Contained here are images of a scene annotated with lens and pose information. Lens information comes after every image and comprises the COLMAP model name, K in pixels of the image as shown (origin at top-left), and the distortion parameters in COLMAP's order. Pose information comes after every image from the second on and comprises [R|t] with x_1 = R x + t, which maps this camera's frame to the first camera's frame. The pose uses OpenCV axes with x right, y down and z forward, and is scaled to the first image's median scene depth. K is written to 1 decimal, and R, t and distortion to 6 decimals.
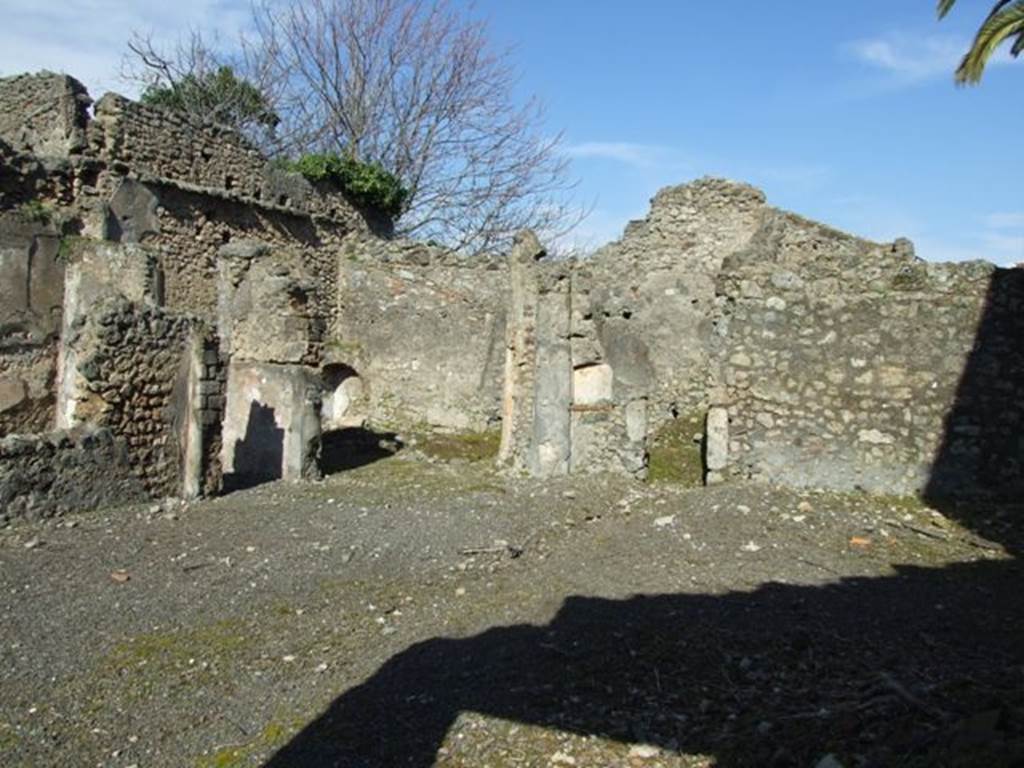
lens RADIAL K [[818.3, 0, 516.4], [0, 818.3, 369.0], [0, 0, 1]] dist [-0.064355, 0.063187]
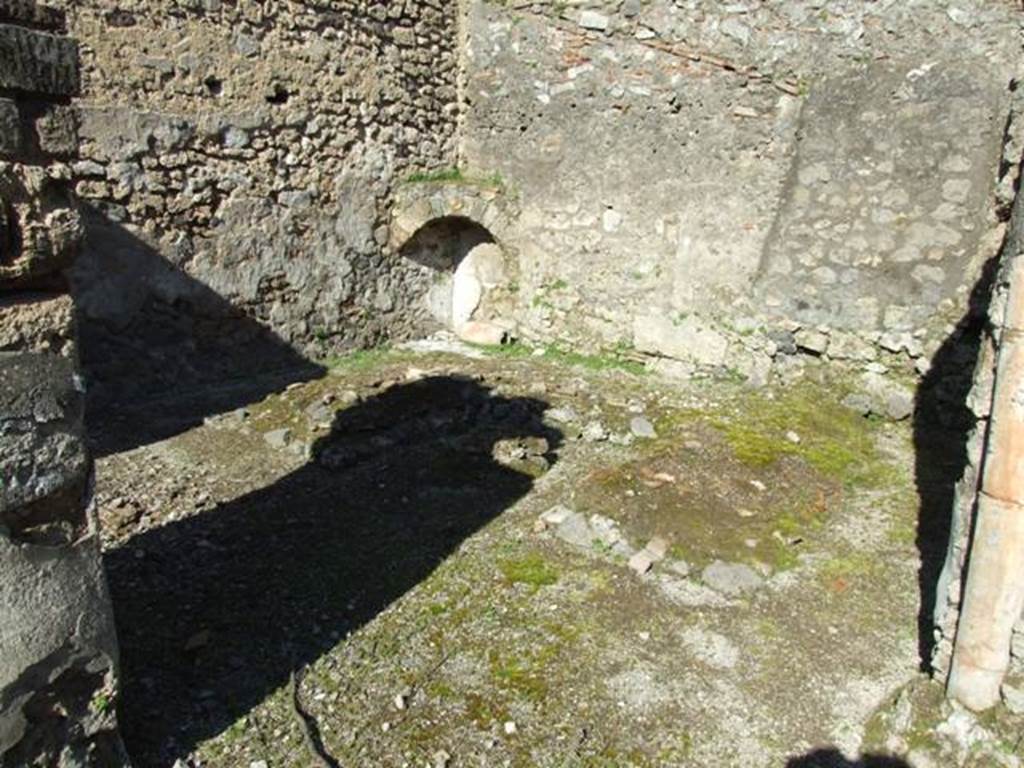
lens RADIAL K [[818.3, 0, 516.4], [0, 818.3, 369.0], [0, 0, 1]] dist [-0.064355, 0.063187]
pose [[0.968492, 0.041807, -0.245510, -0.078040], [0.007526, 0.980446, 0.196644, -0.018522], [0.248931, -0.192296, 0.949240, 0.716830]]
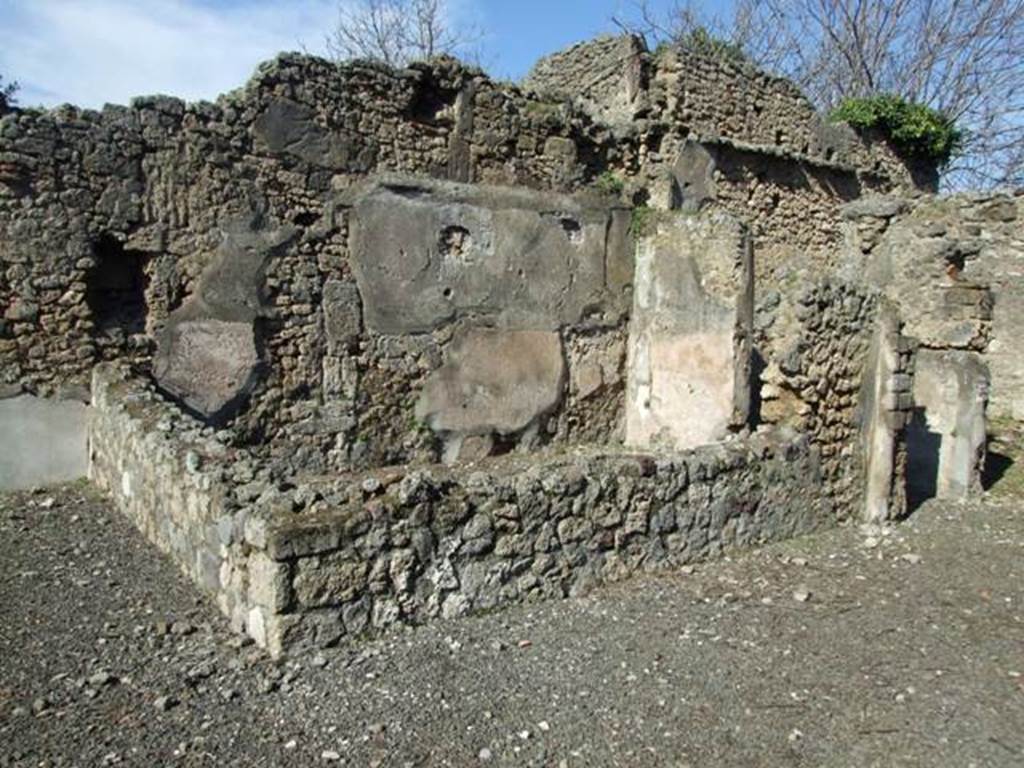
lens RADIAL K [[818.3, 0, 516.4], [0, 818.3, 369.0], [0, 0, 1]] dist [-0.064355, 0.063187]
pose [[0.891437, 0.013306, -0.452949, -0.247452], [0.001281, 0.999491, 0.031882, -0.010568], [0.453142, -0.029001, 0.890966, 0.100565]]
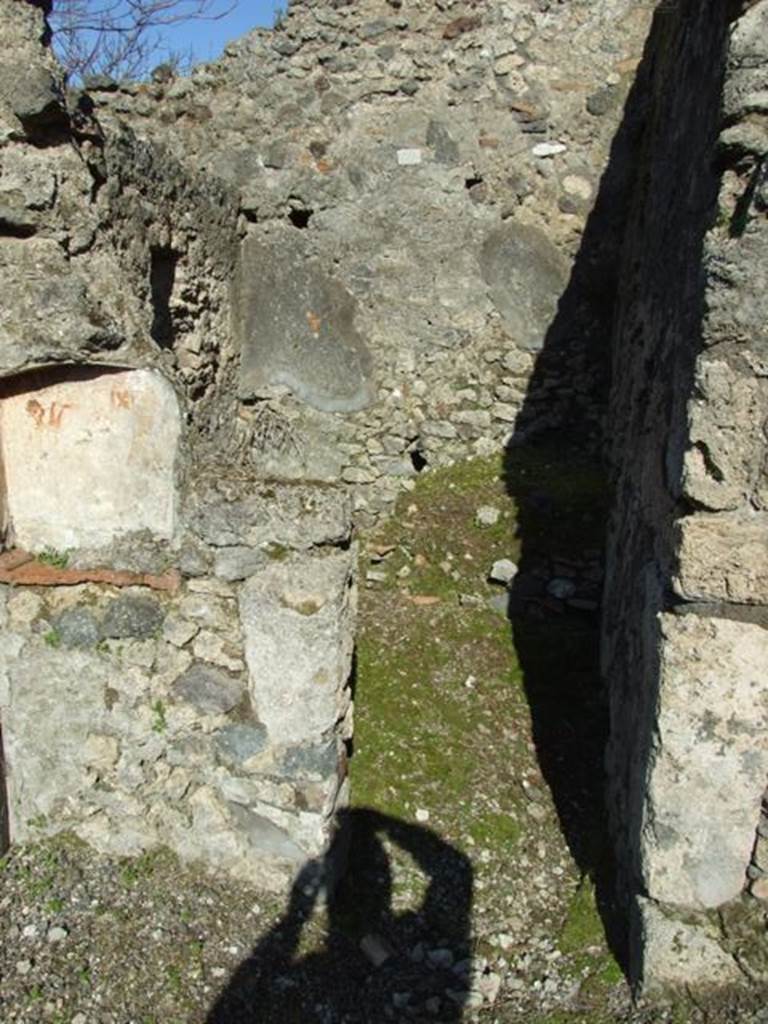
lens RADIAL K [[818.3, 0, 384.0], [0, 818.3, 512.0], [0, 0, 1]] dist [-0.064355, 0.063187]
pose [[0.981987, -0.040441, 0.184570, 0.115822], [0.001726, 0.978706, 0.205260, -0.009504], [-0.188940, -0.201244, 0.961146, 0.704516]]
